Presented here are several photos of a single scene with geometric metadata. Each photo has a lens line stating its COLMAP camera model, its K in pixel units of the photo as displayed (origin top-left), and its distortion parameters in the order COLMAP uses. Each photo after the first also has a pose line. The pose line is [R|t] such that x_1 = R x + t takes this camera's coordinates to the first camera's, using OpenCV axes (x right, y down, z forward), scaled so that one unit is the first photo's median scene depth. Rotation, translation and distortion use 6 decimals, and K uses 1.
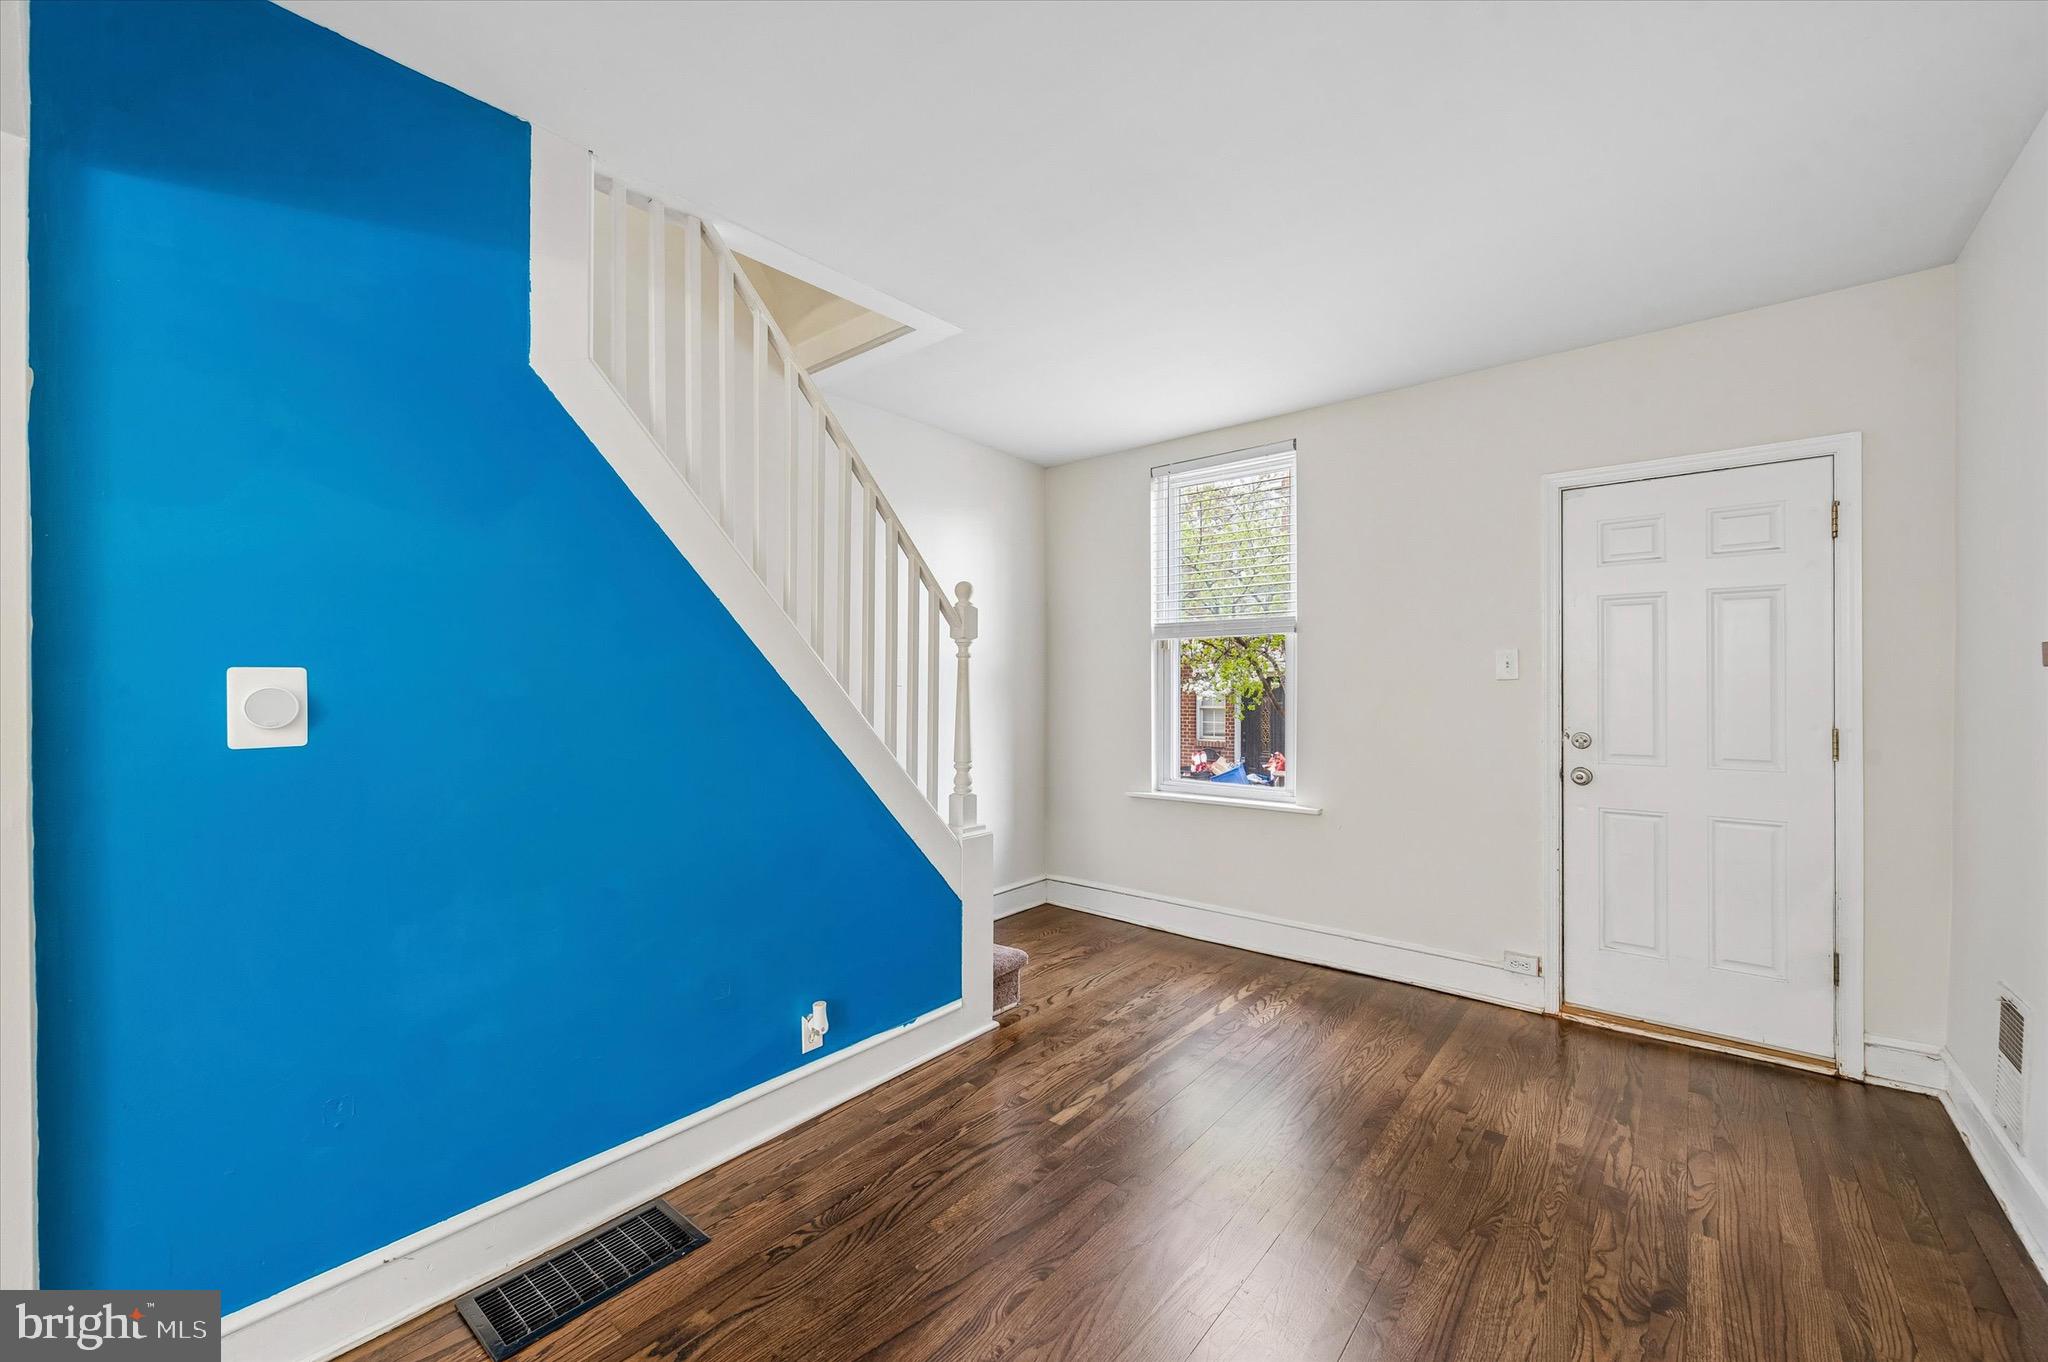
lens RADIAL K [[792.2, 0, 1035.8], [0, 792.2, 684.7], [0, 0, 1]] dist [-0.009347, -0.000084]
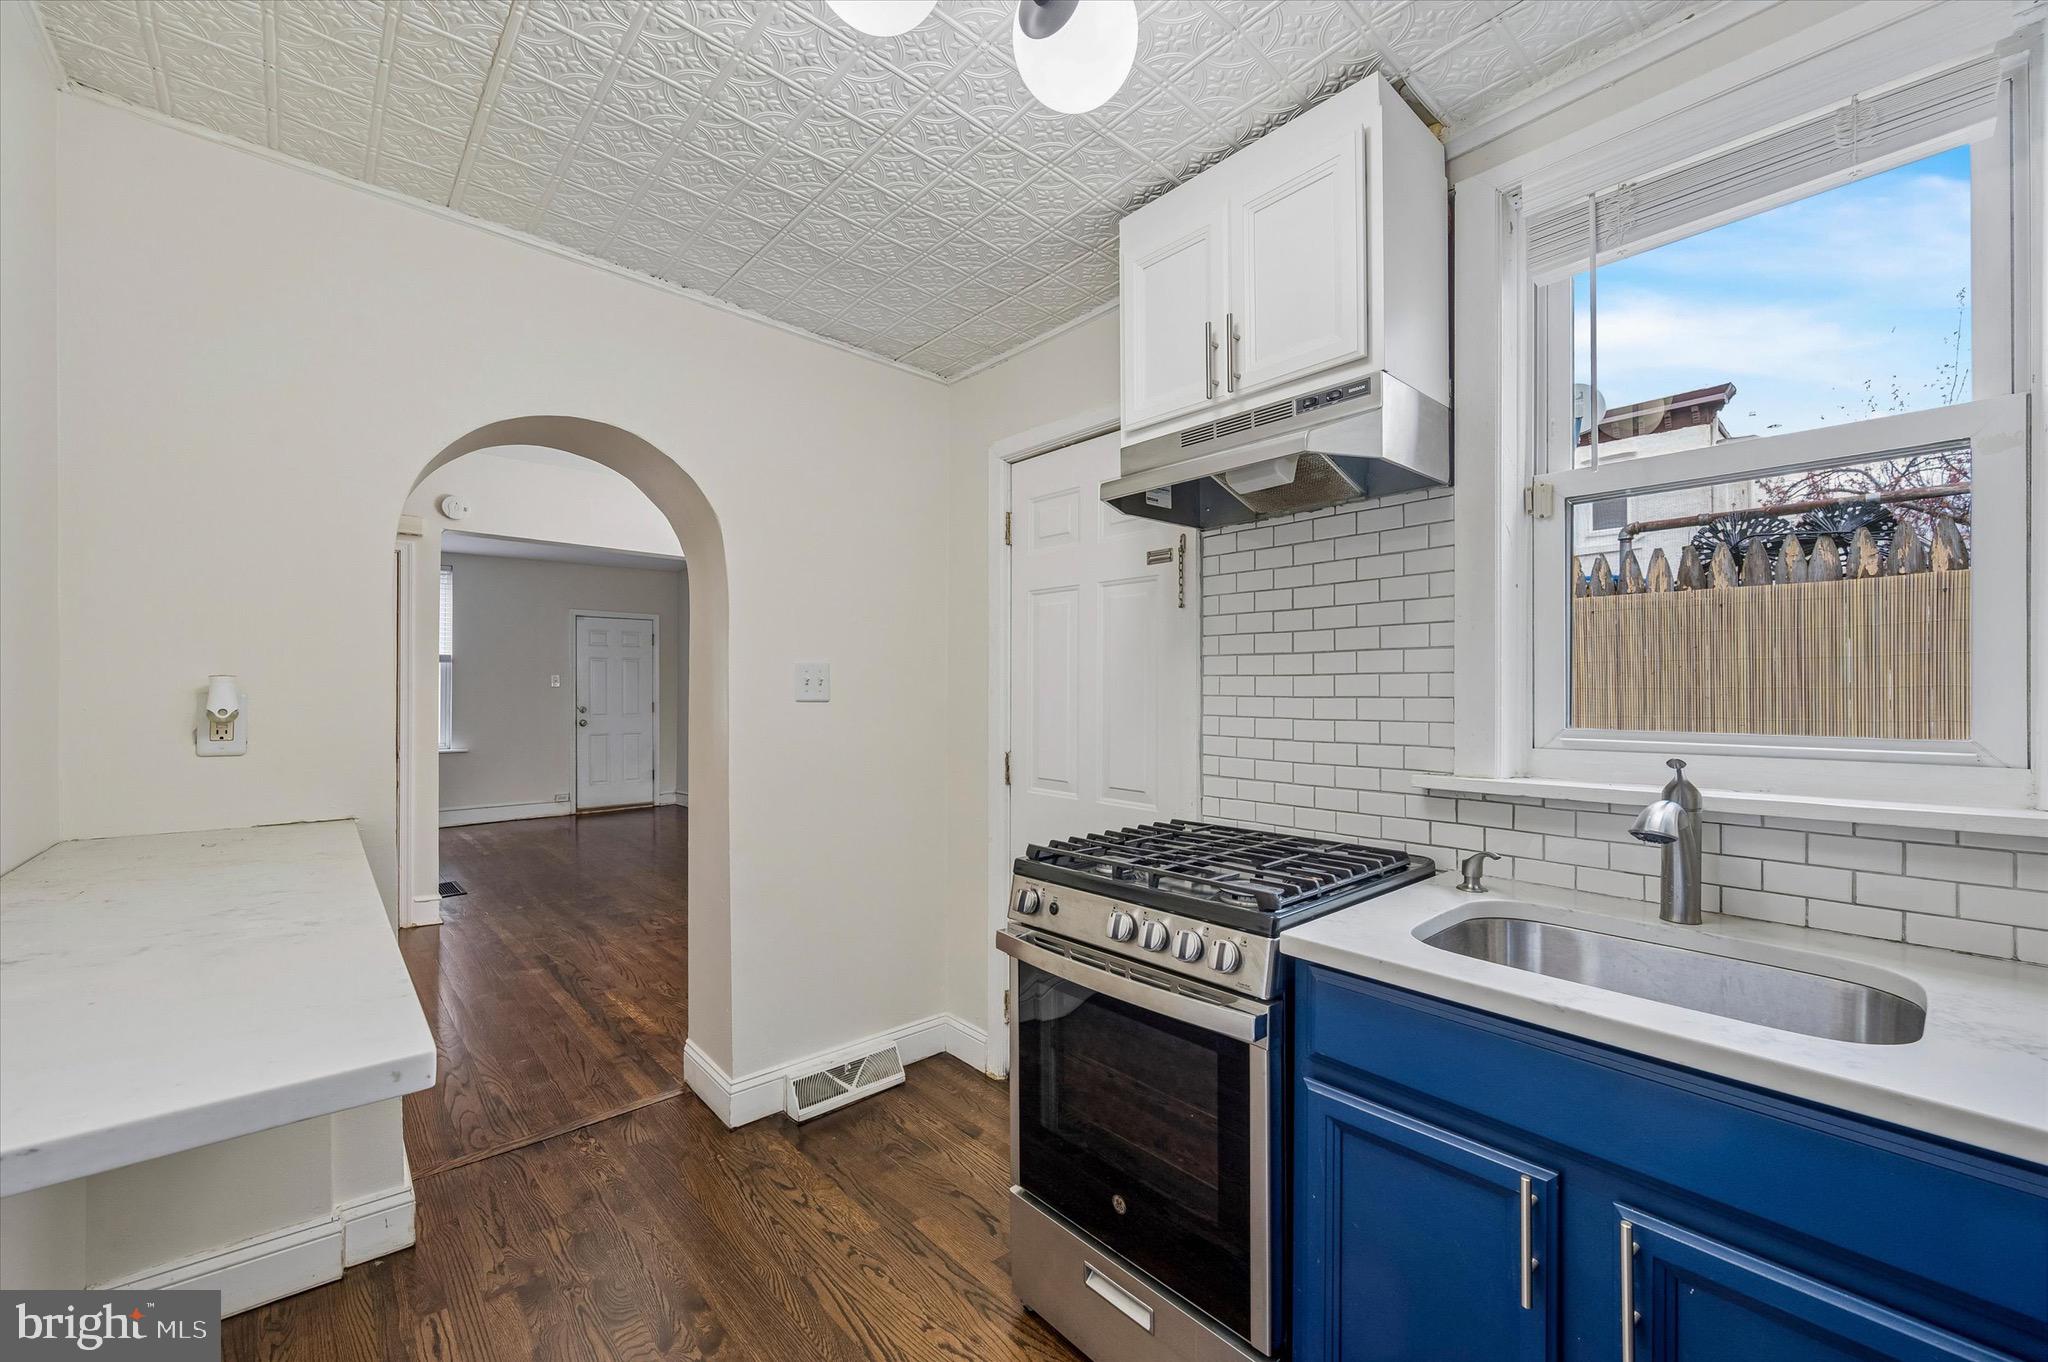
lens RADIAL K [[816.5, 0, 1027.4], [0, 816.5, 697.6], [0, 0, 1]] dist [-0.000193, -0.000363]
pose [[0.139521, -0.002201, 0.990217, -1.995441], [0.000236, 0.999998, 0.002190, 0.025378], [-0.990219, -0.000072, 0.139521, -0.964838]]
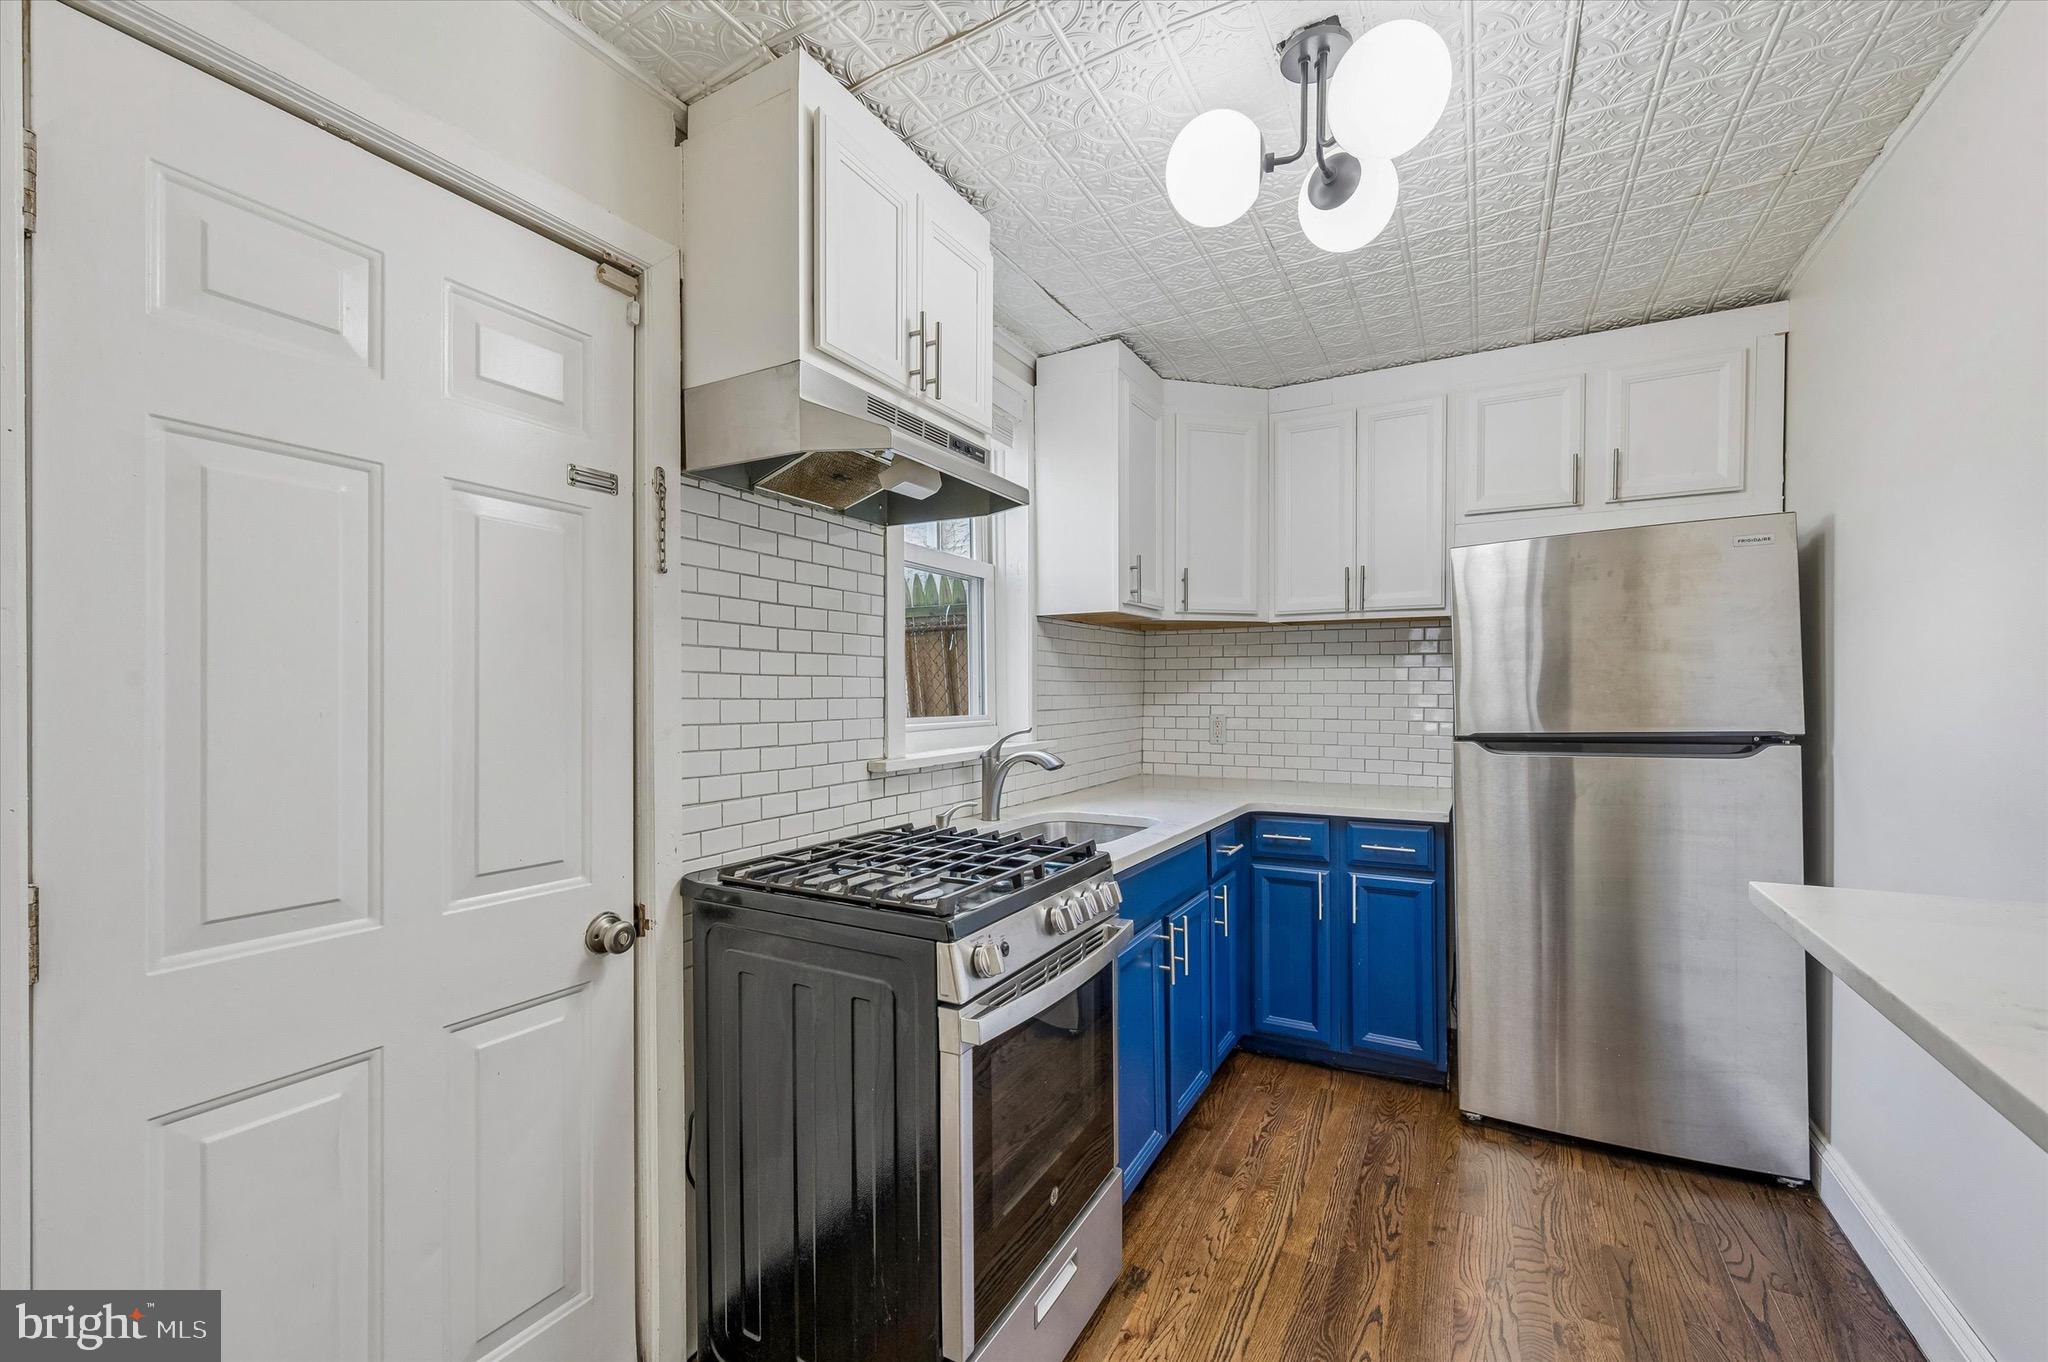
lens RADIAL K [[816.5, 0, 1027.4], [0, 816.5, 697.6], [0, 0, 1]] dist [-0.000193, -0.000363]
pose [[-0.982405, 0.009358, -0.186526, -1.366348], [0.007911, 0.999933, 0.008505, 0.021698], [0.186593, 0.006880, -0.982413, -0.443581]]
